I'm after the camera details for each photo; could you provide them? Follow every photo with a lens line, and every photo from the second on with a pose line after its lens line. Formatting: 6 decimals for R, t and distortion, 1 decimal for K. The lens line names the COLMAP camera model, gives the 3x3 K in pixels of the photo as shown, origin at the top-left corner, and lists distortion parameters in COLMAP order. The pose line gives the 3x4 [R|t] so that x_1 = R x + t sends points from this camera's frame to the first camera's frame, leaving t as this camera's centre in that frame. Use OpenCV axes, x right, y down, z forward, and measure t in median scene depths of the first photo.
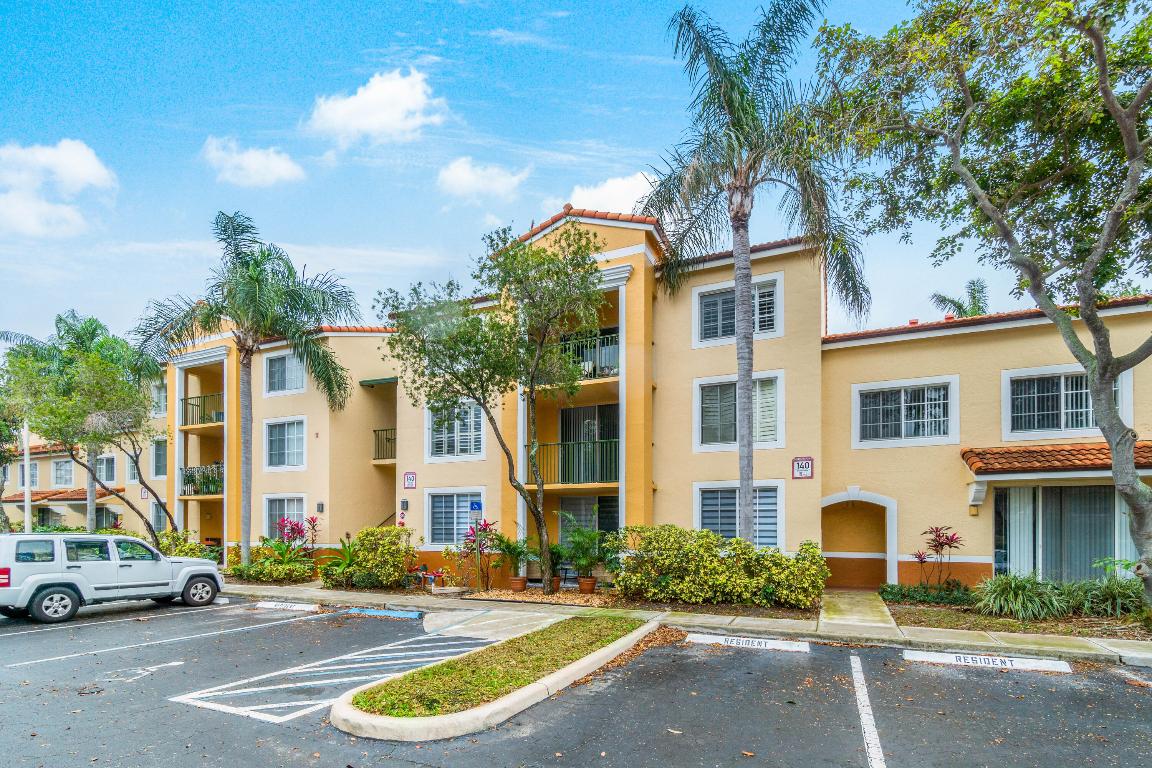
lens RADIAL K [[573.2, 0, 583.0], [0, 573.2, 379.1], [0, 0, 1]] dist [0.000166, 0.000577]
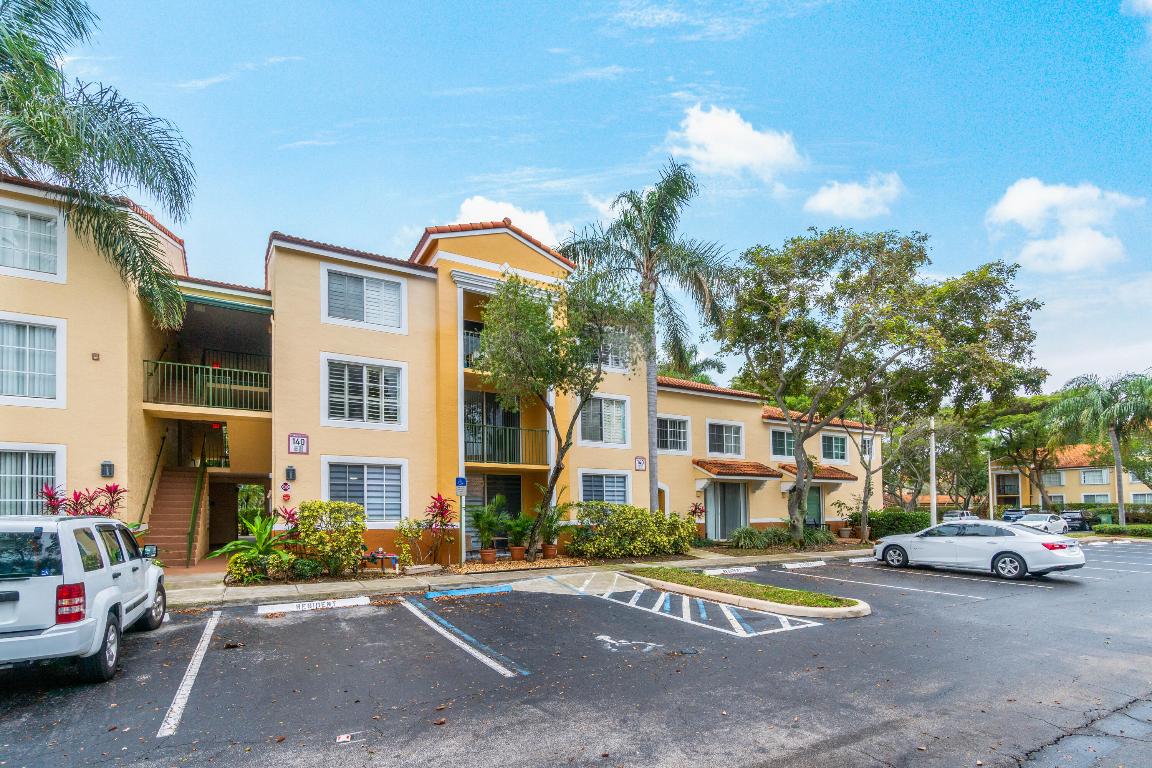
lens RADIAL K [[495.9, 0, 553.1], [0, 495.9, 359.8], [0, 0, 1]] dist [-0.001946, -0.000213]
pose [[0.607157, 0.219625, 0.763627, -0.786906], [-0.204617, 0.971846, -0.116820, 0.082750], [-0.767784, -0.085323, 0.635002, 0.340096]]
